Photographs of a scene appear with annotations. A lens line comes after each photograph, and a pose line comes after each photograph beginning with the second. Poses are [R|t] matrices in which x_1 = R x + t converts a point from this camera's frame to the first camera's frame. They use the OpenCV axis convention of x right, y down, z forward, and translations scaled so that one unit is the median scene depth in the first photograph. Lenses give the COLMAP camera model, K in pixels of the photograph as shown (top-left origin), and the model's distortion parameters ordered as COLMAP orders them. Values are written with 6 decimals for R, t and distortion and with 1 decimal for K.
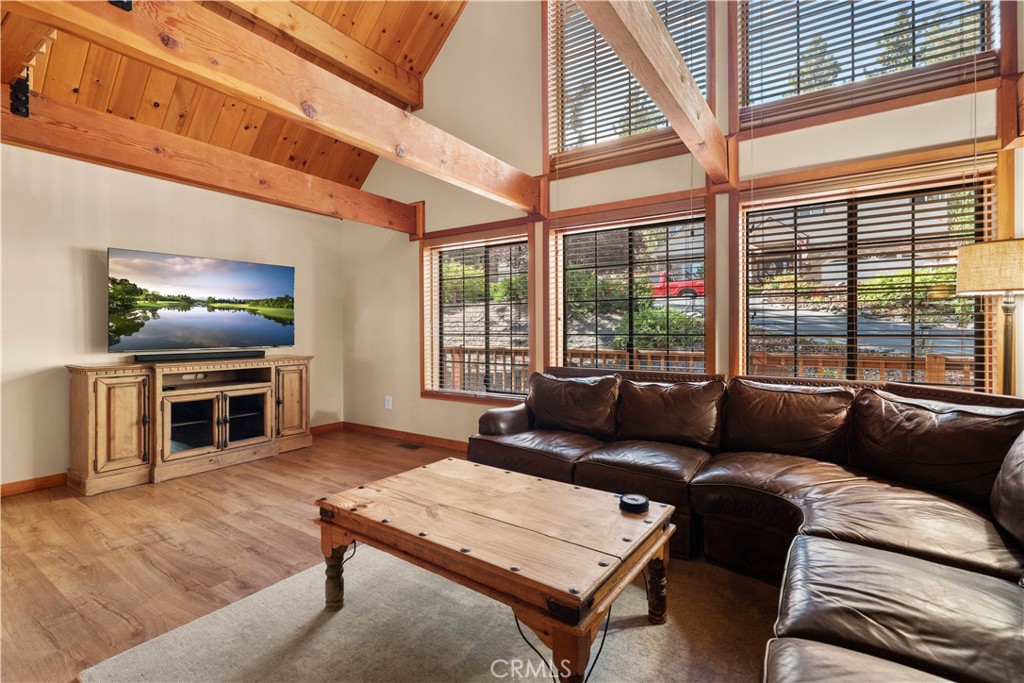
lens RADIAL K [[451.9, 0, 536.7], [0, 451.9, 334.2], [0, 0, 1]] dist [-0.005295, 0.000304]
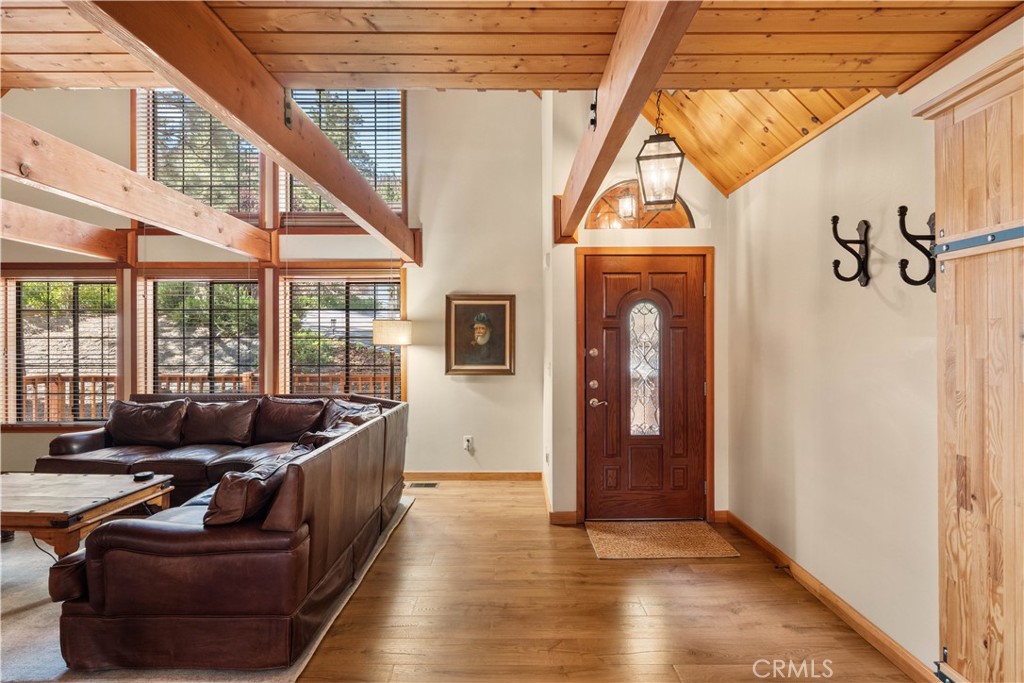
lens RADIAL K [[499.5, 0, 517.9], [0, 499.5, 338.1], [0, 0, 1]] dist [-0.015636, 0.000381]
pose [[0.856438, -0.000872, 0.516250, 0.217401], [0.008808, 0.999878, -0.012924, -0.049586], [-0.516175, 0.015615, 0.856341, -0.620455]]
